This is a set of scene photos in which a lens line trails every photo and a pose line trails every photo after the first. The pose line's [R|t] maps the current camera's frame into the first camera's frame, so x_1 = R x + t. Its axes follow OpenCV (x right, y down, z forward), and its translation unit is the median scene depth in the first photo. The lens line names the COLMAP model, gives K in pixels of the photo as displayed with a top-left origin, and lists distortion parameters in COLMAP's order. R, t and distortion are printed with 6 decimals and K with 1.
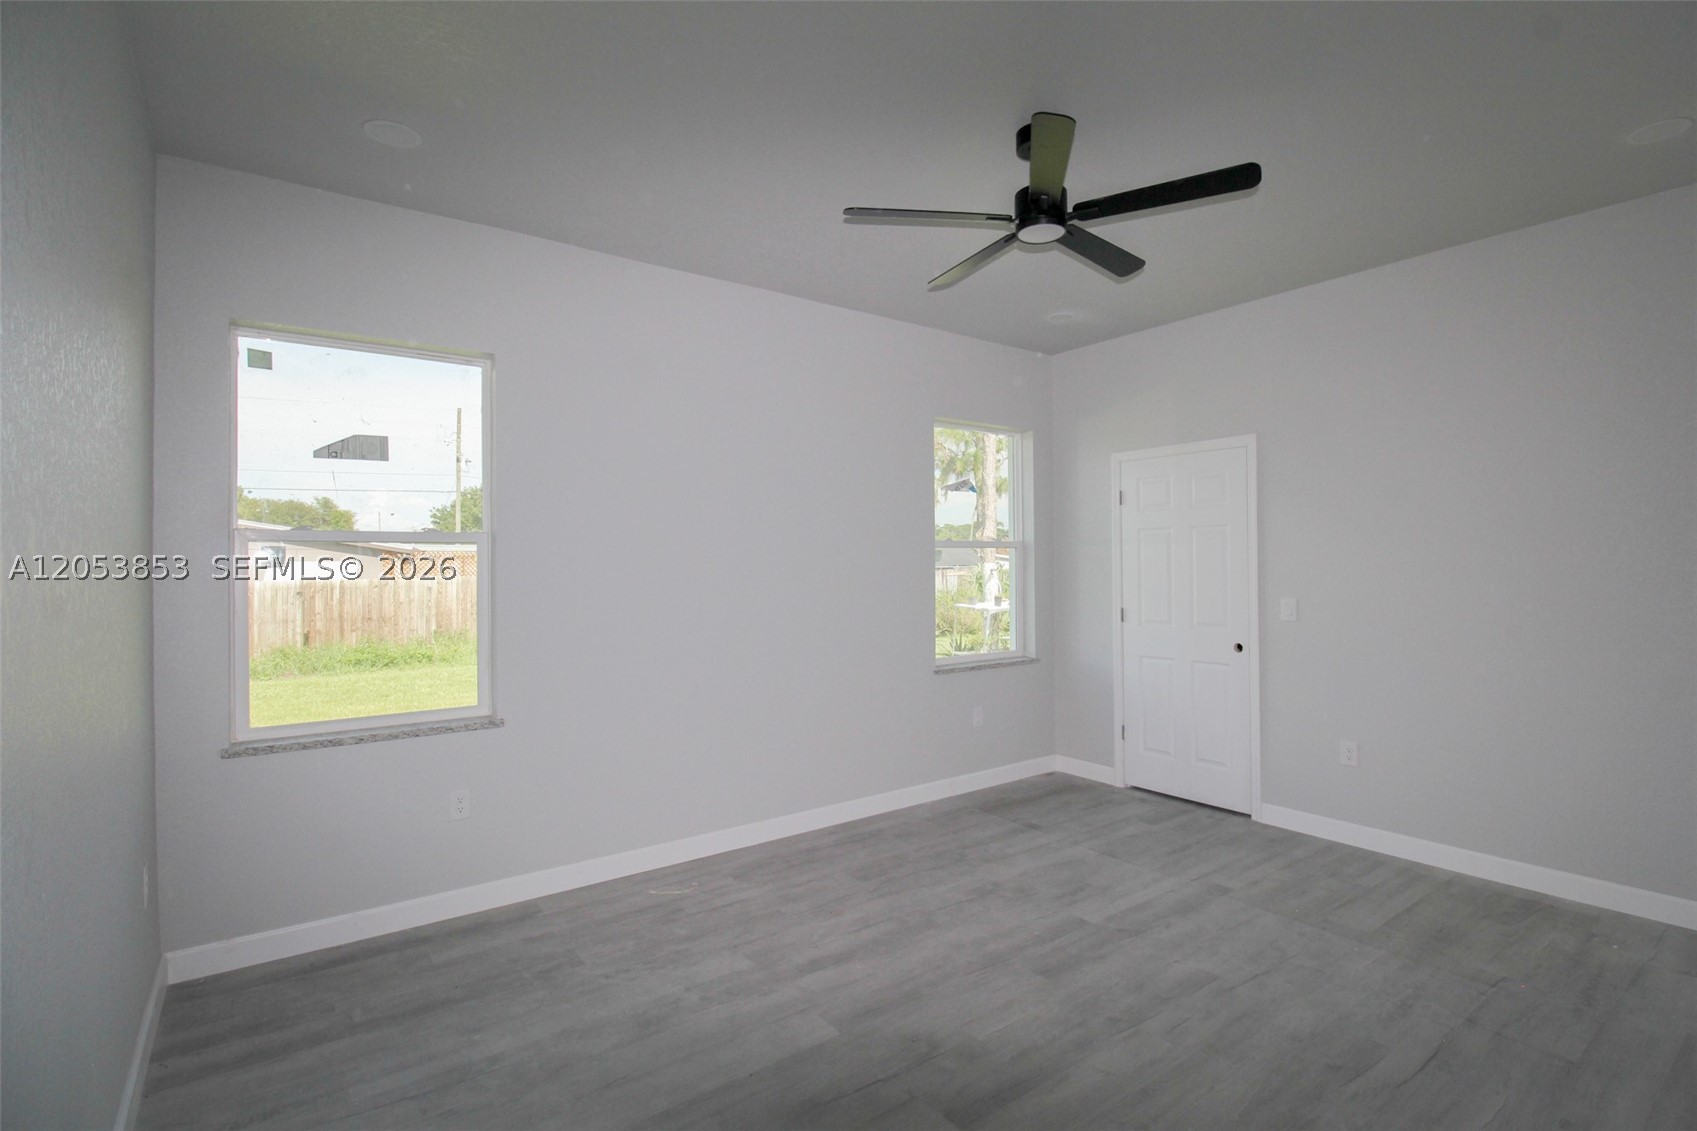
lens RADIAL K [[805.5, 0, 848.0], [0, 805.5, 562.4], [0, 0, 1]] dist [-0.016315, -0.004636]
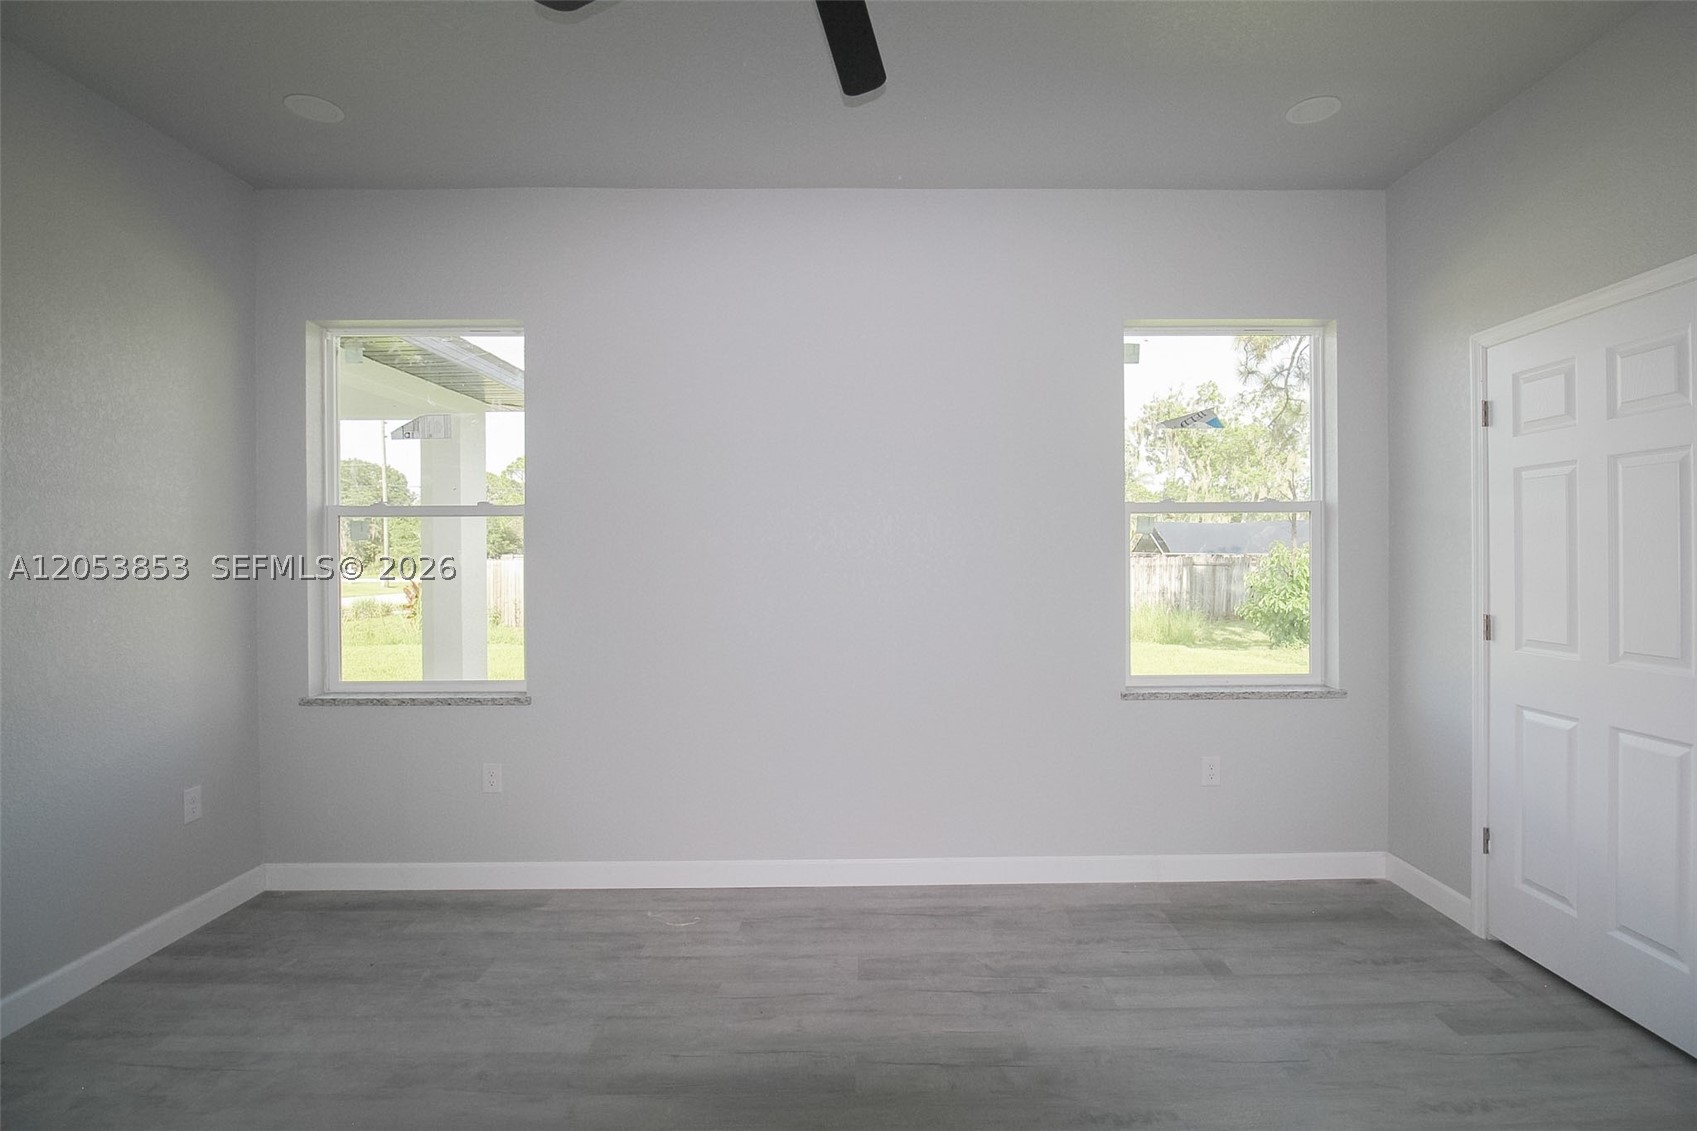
lens RADIAL K [[805.5, 0, 846.7], [0, 805.5, 559.3], [0, 0, 1]] dist [-0.016315, -0.004636]
pose [[0.809716, 0.009290, -0.586748, 0.408055], [0.001250, 0.999845, 0.017555, 0.012101], [0.586821, -0.014948, 0.809579, 0.409827]]
